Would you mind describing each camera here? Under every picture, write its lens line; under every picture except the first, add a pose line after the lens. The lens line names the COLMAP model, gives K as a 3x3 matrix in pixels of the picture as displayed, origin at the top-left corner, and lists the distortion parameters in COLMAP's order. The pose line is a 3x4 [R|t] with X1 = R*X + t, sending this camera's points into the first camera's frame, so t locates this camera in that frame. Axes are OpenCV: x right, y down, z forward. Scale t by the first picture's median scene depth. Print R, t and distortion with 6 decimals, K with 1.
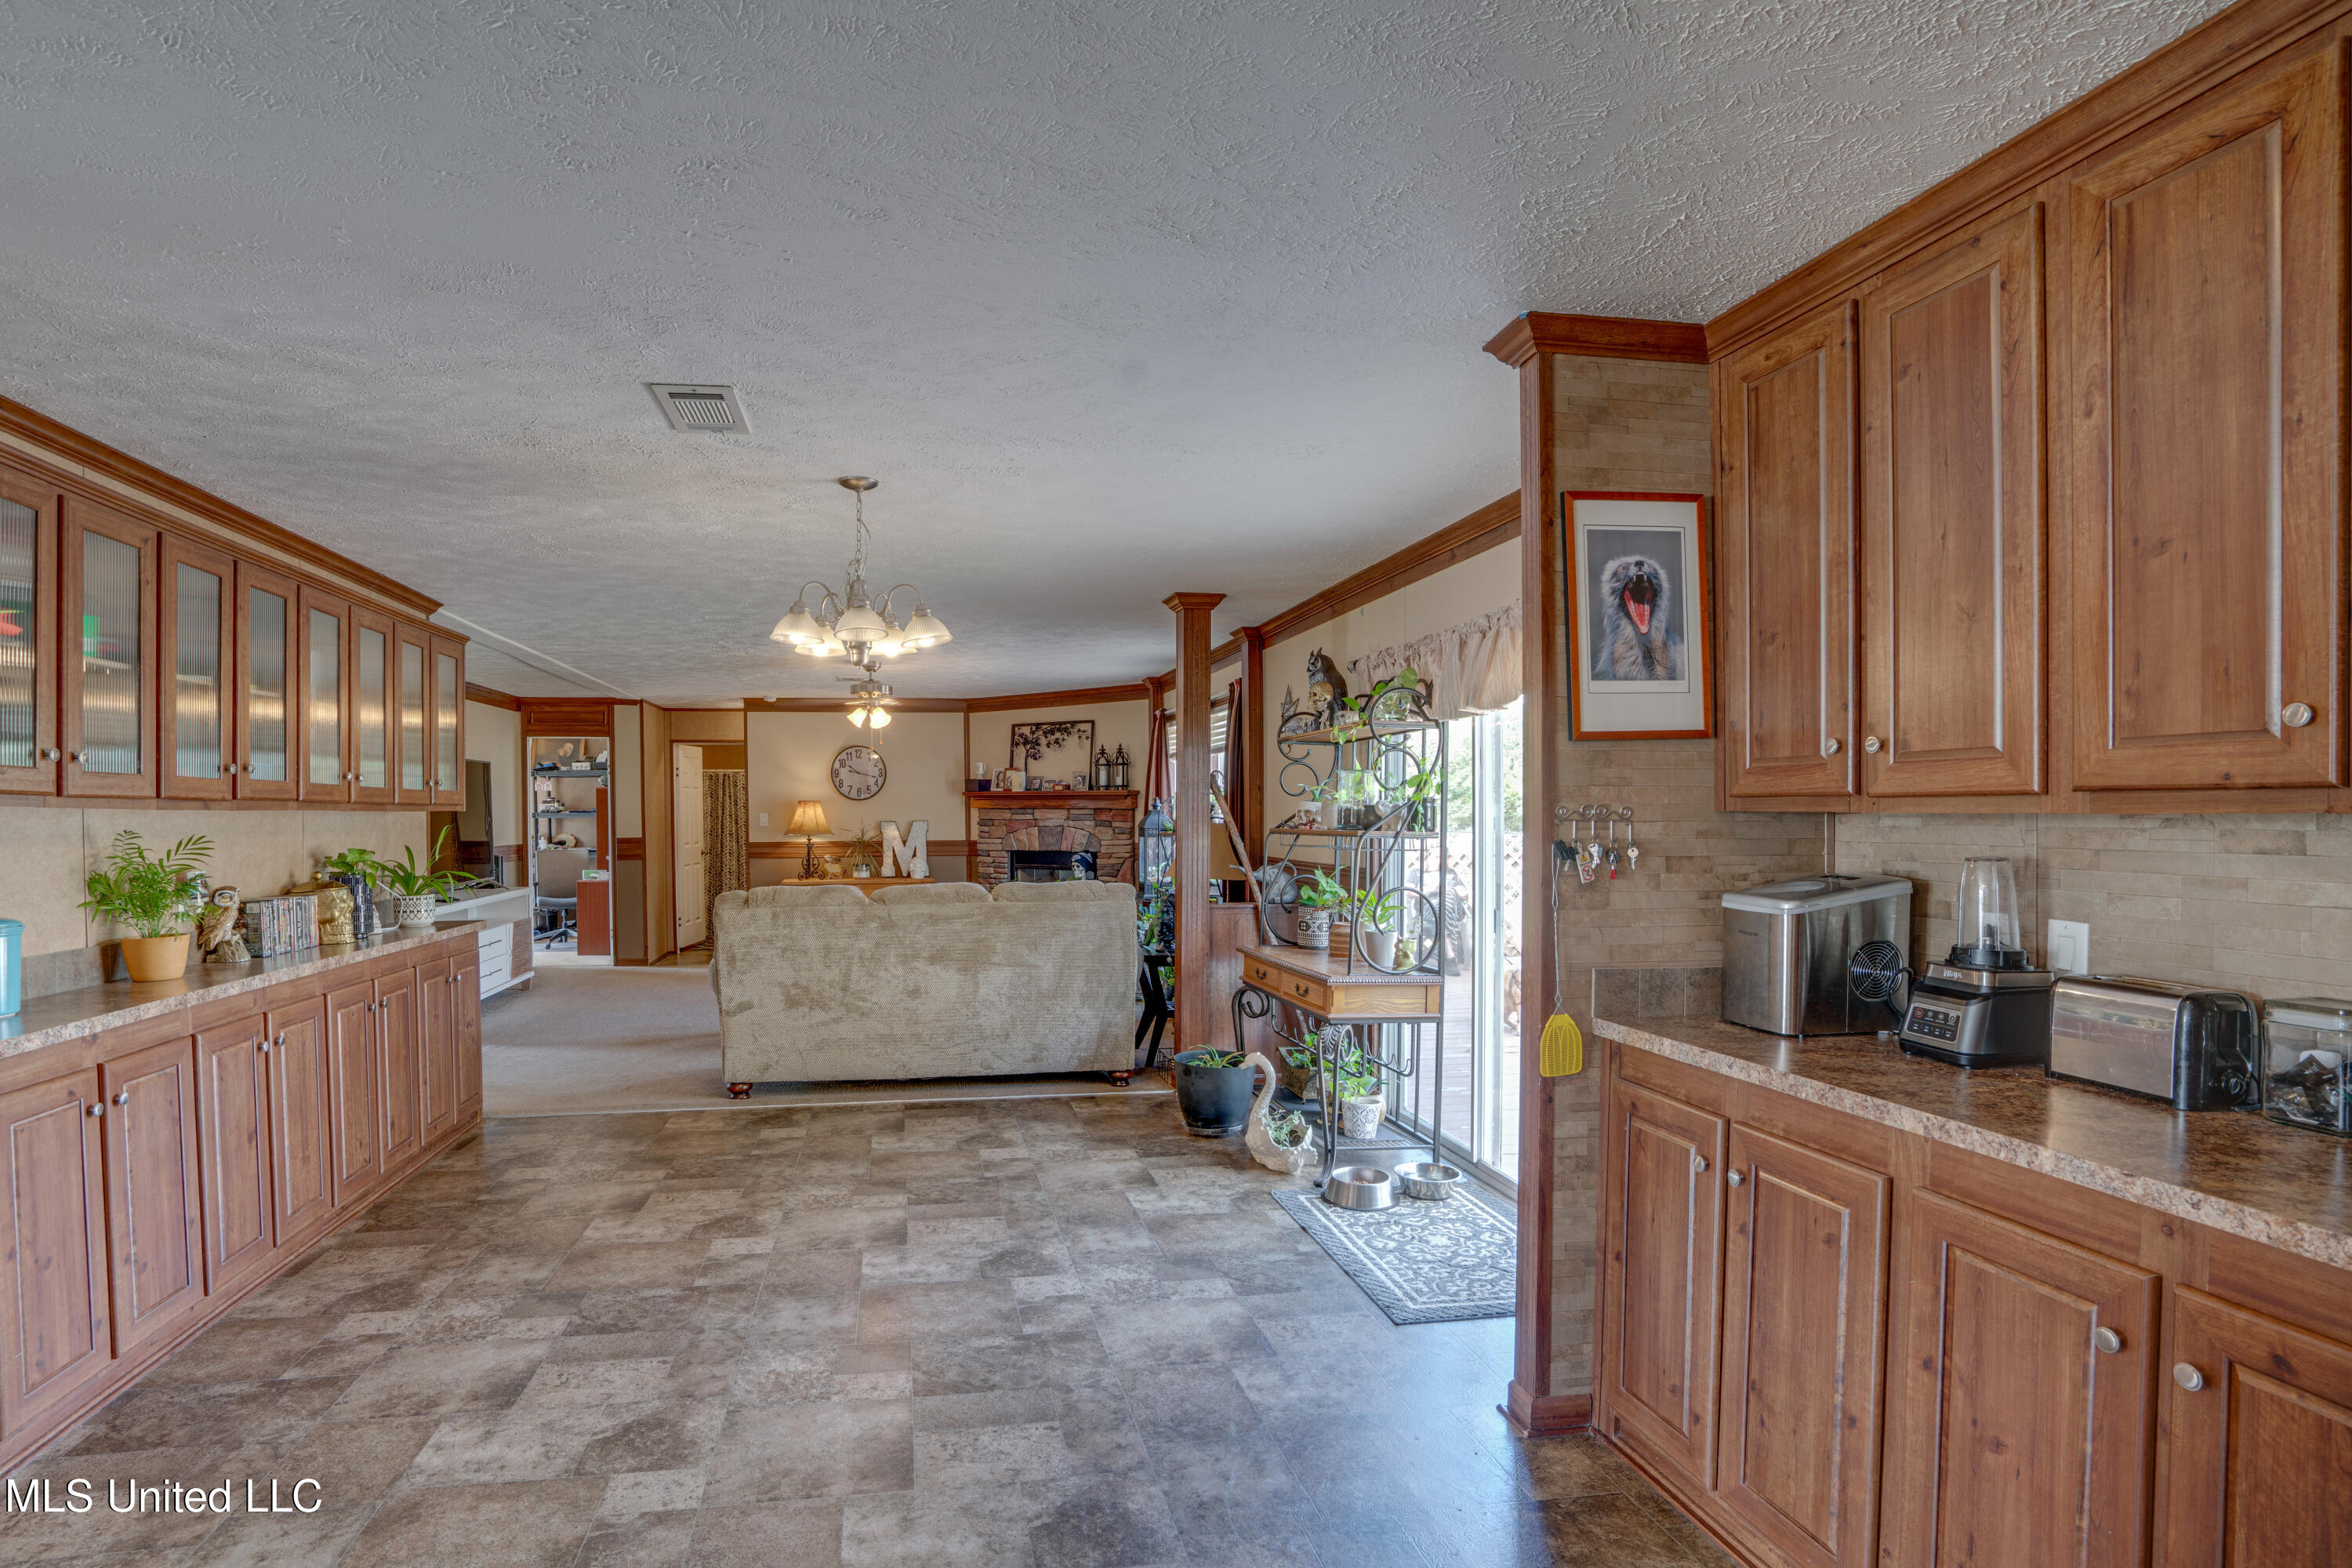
lens RADIAL K [[1077.6, 0, 1163.2], [0, 1077.6, 789.9], [0, 0, 1]] dist [-0.063221, 0.025437]
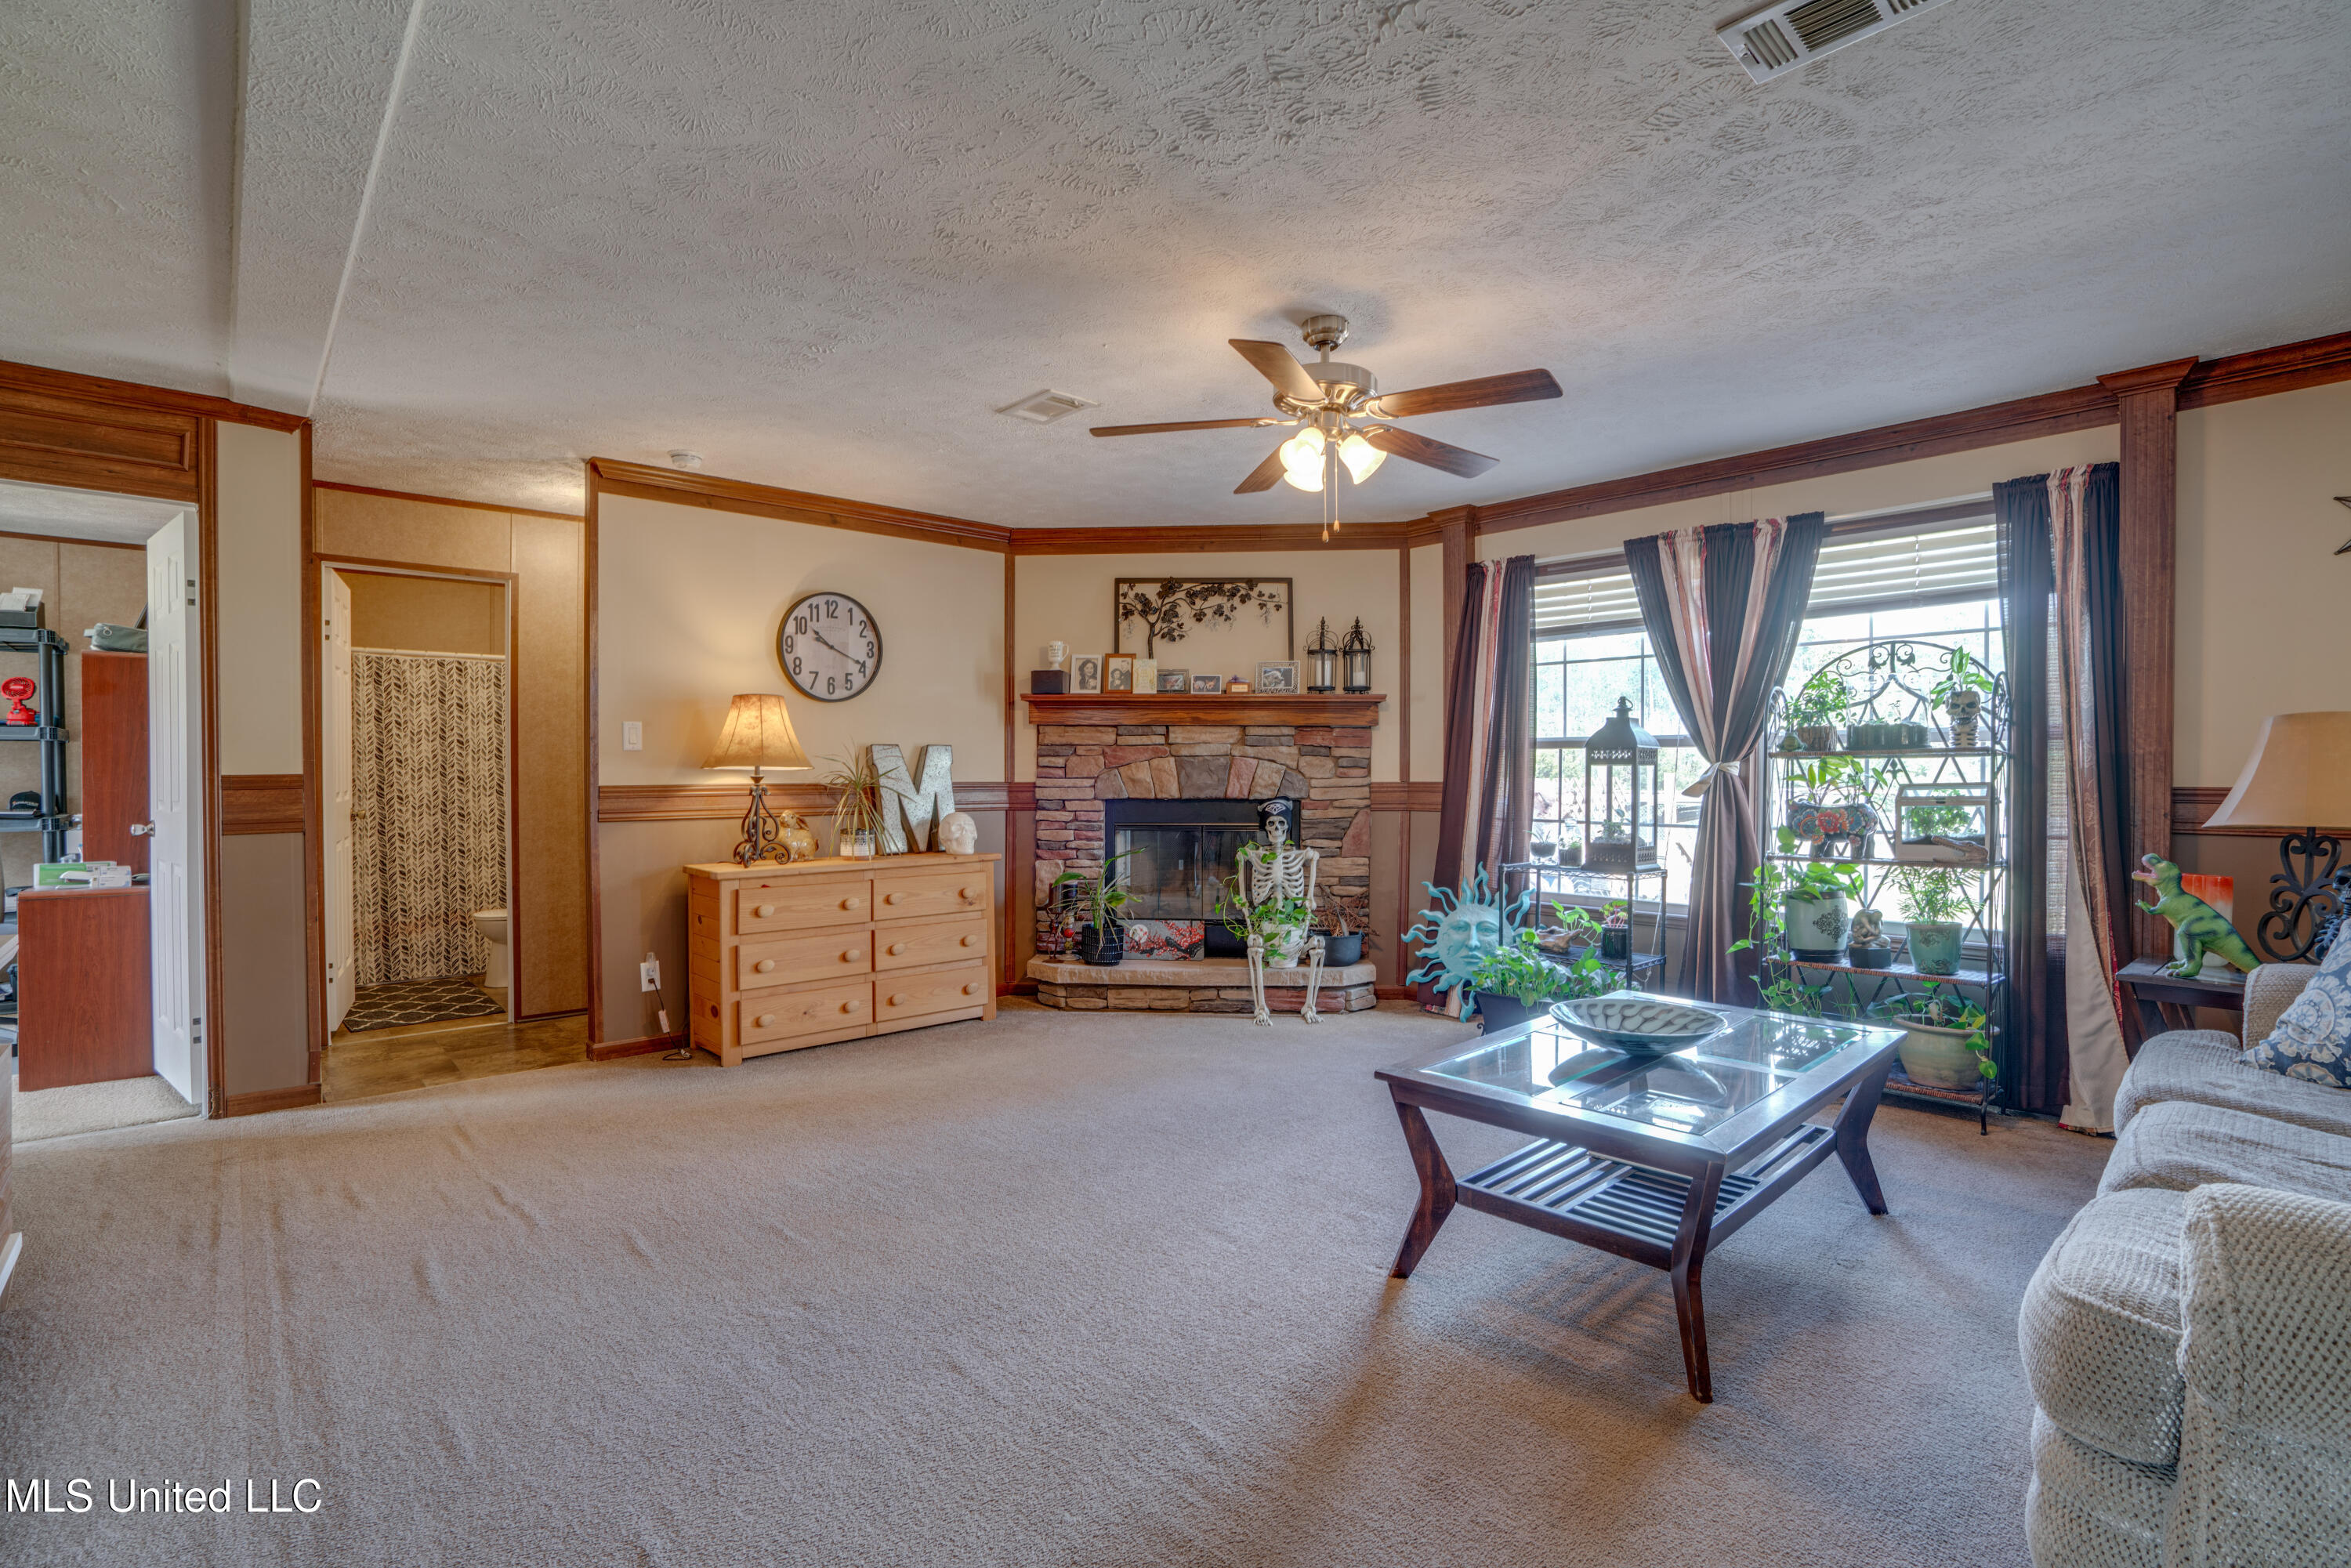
lens RADIAL K [[1077.1, 0, 1162.7], [0, 1077.1, 789.9], [0, 0, 1]] dist [-0.063221, 0.025437]
pose [[0.848336, -0.003894, 0.529445, -0.427182], [-0.010121, 0.999671, 0.023571, 0.038235], [-0.529362, -0.025354, 0.848017, 0.508135]]
